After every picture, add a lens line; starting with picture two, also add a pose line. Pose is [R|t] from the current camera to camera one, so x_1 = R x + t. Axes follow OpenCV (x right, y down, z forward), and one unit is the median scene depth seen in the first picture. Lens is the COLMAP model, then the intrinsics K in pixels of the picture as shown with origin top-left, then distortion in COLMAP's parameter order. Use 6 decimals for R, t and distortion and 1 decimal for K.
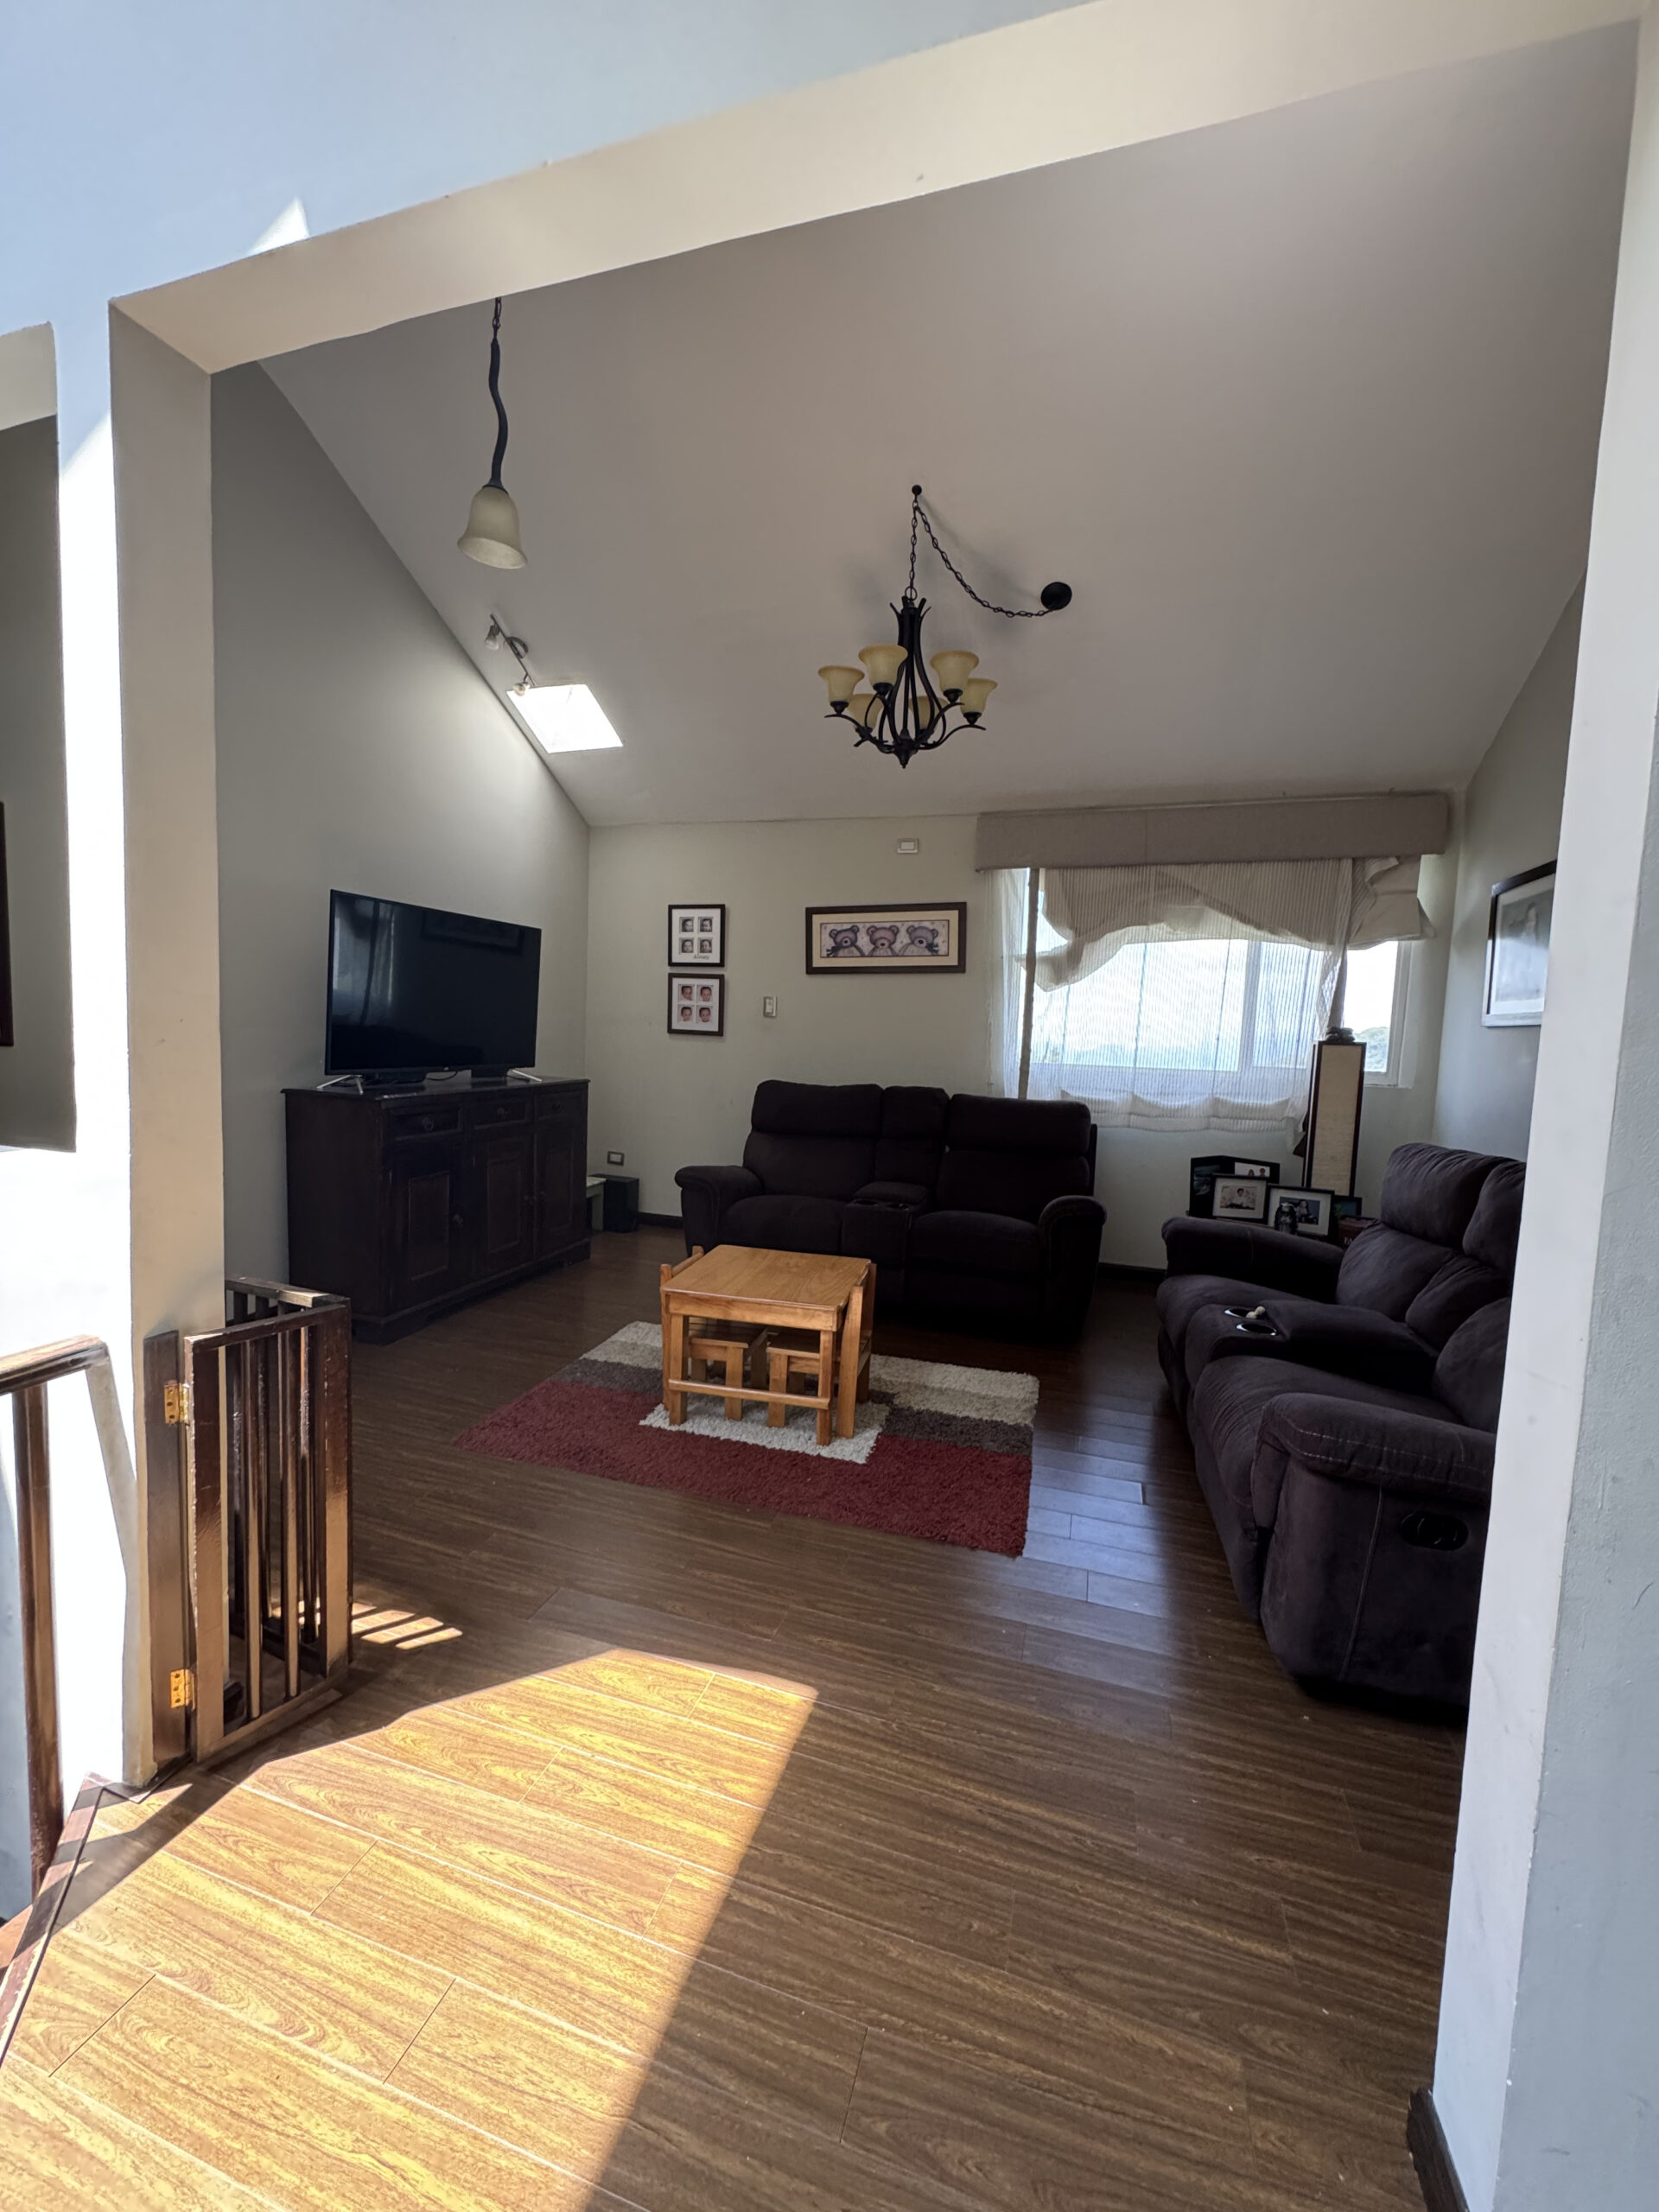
lens RADIAL K [[875.8, 0, 829.5], [0, 875.8, 1106.0], [0, 0, 1]] dist [0.000196, 0.000040]
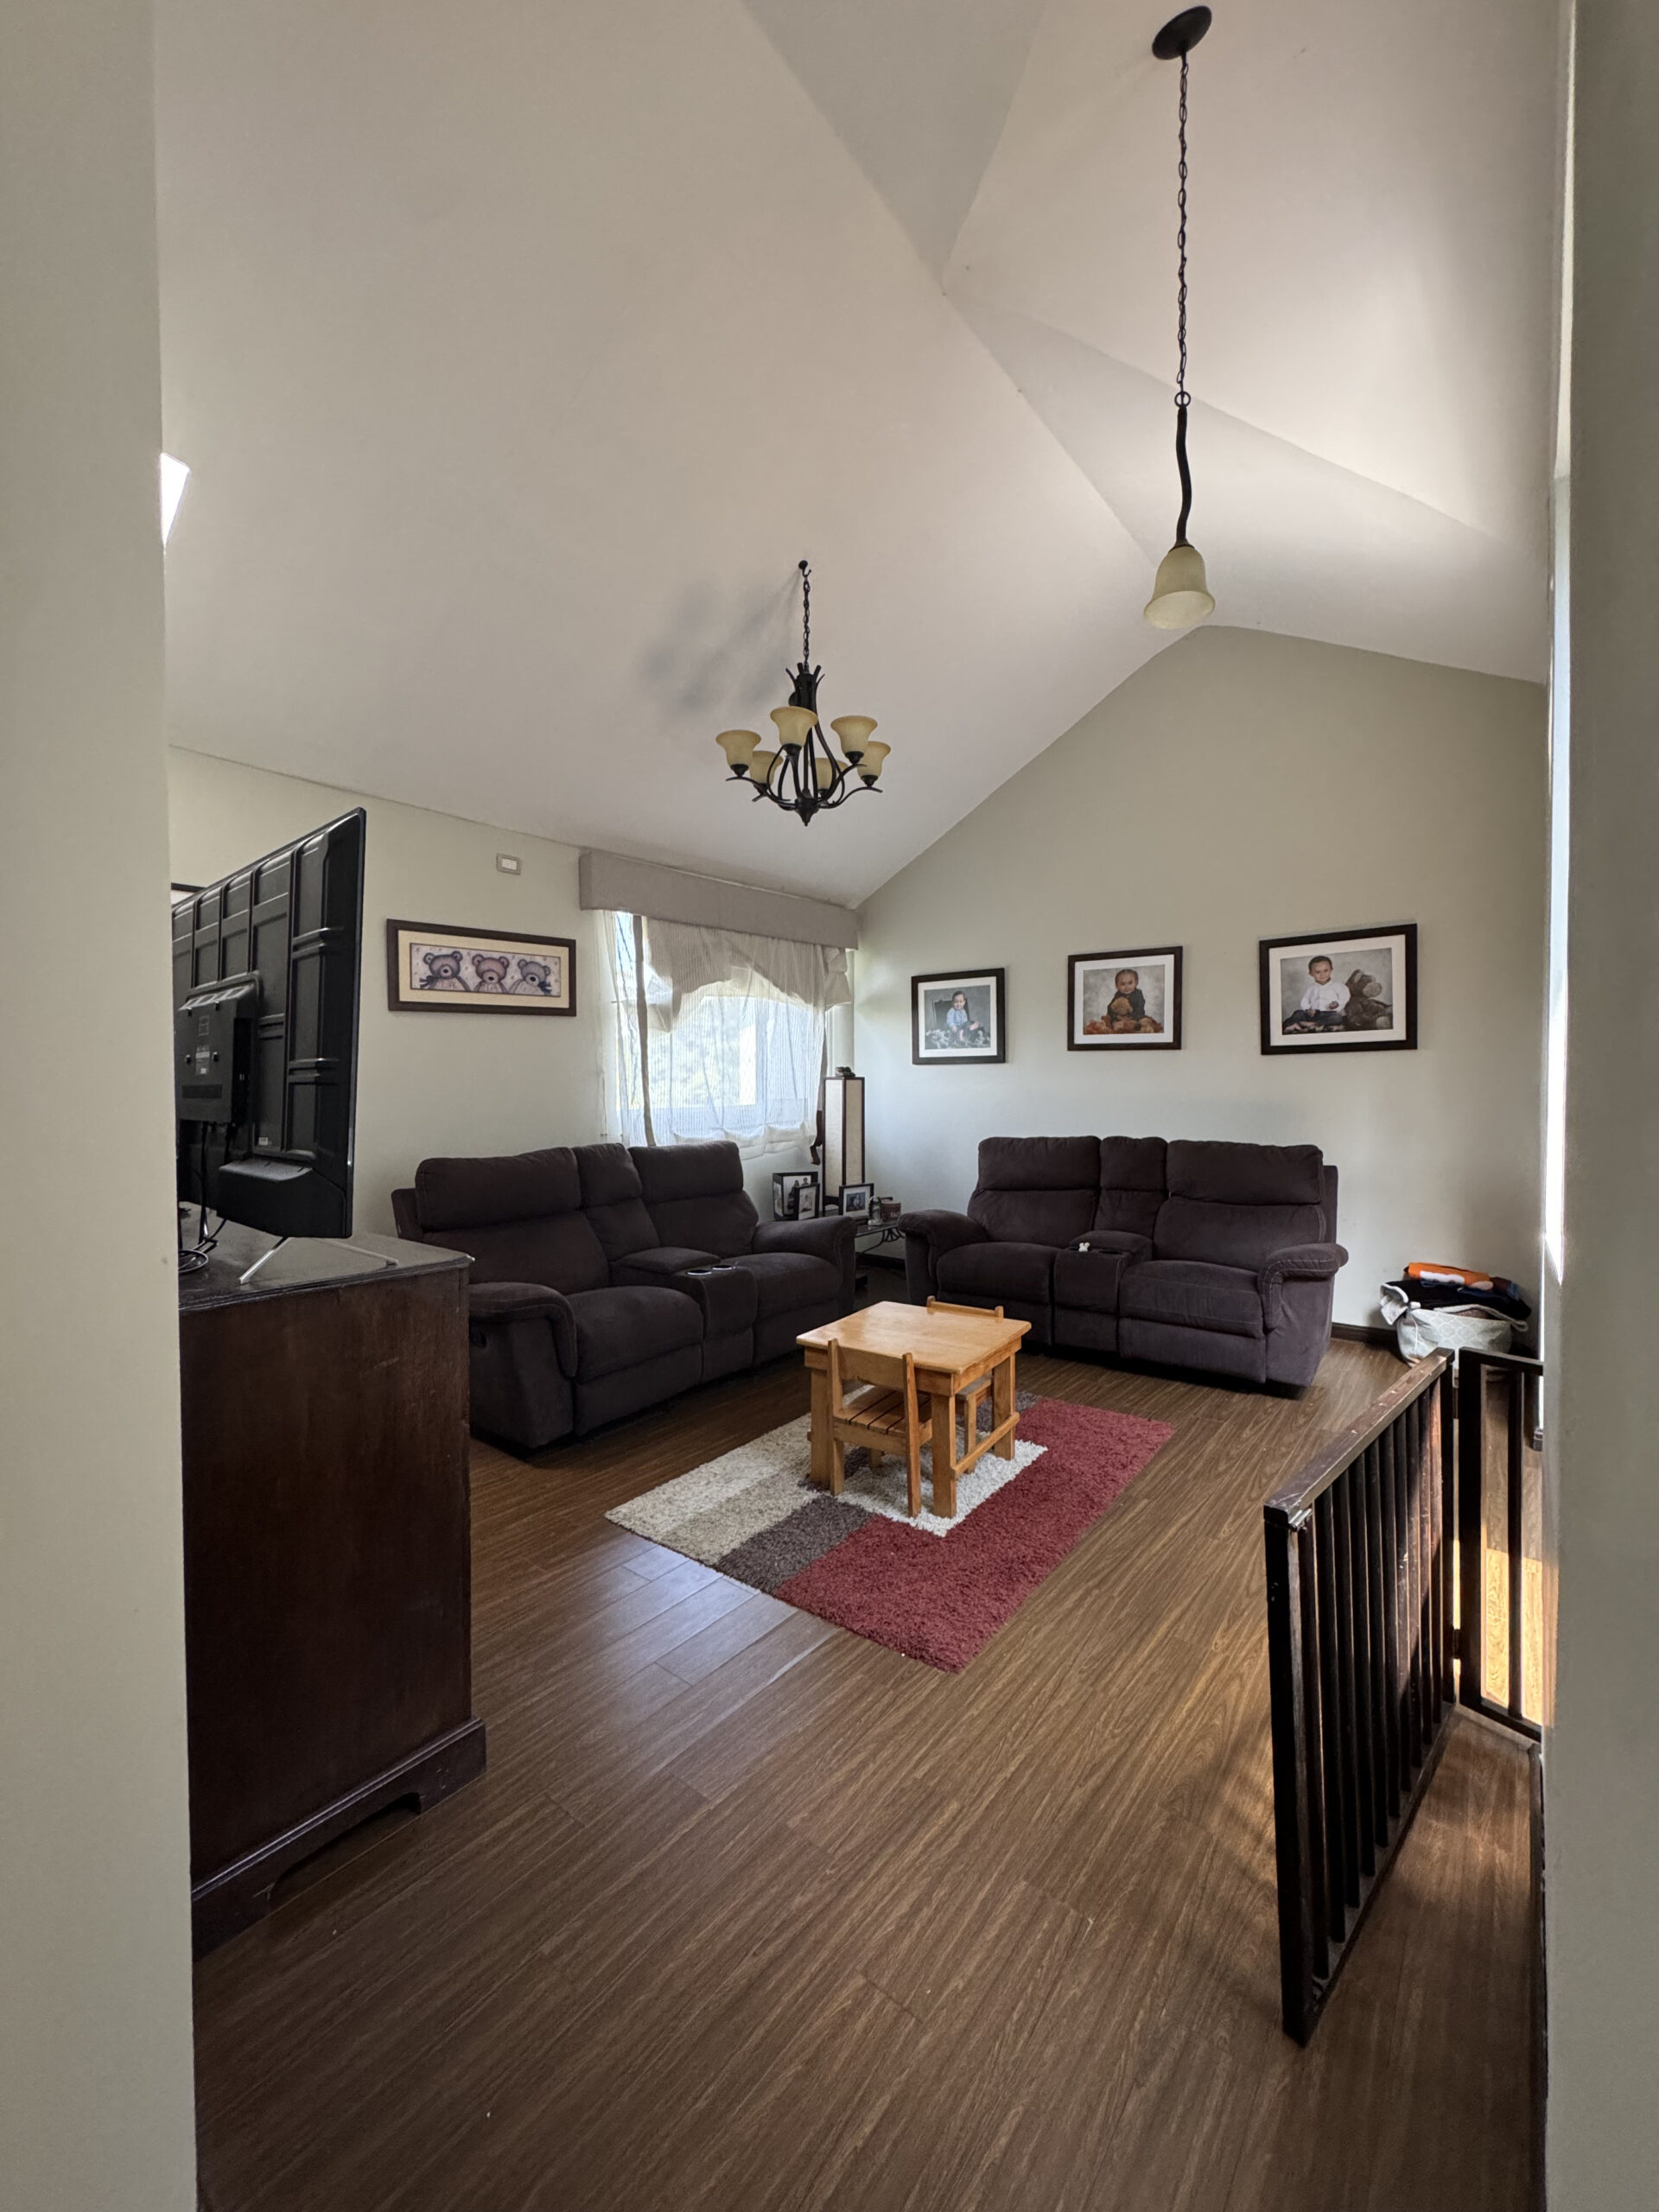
lens RADIAL K [[877.9, 0, 829.5], [0, 877.9, 1106.0], [0, 0, 1]] dist [-0.001822, 0.000072]
pose [[0.371339, -0.062791, 0.926372, -0.630569], [0.108076, 0.993852, 0.024042, -0.056513], [-0.922186, 0.091190, 0.375842, 0.447664]]
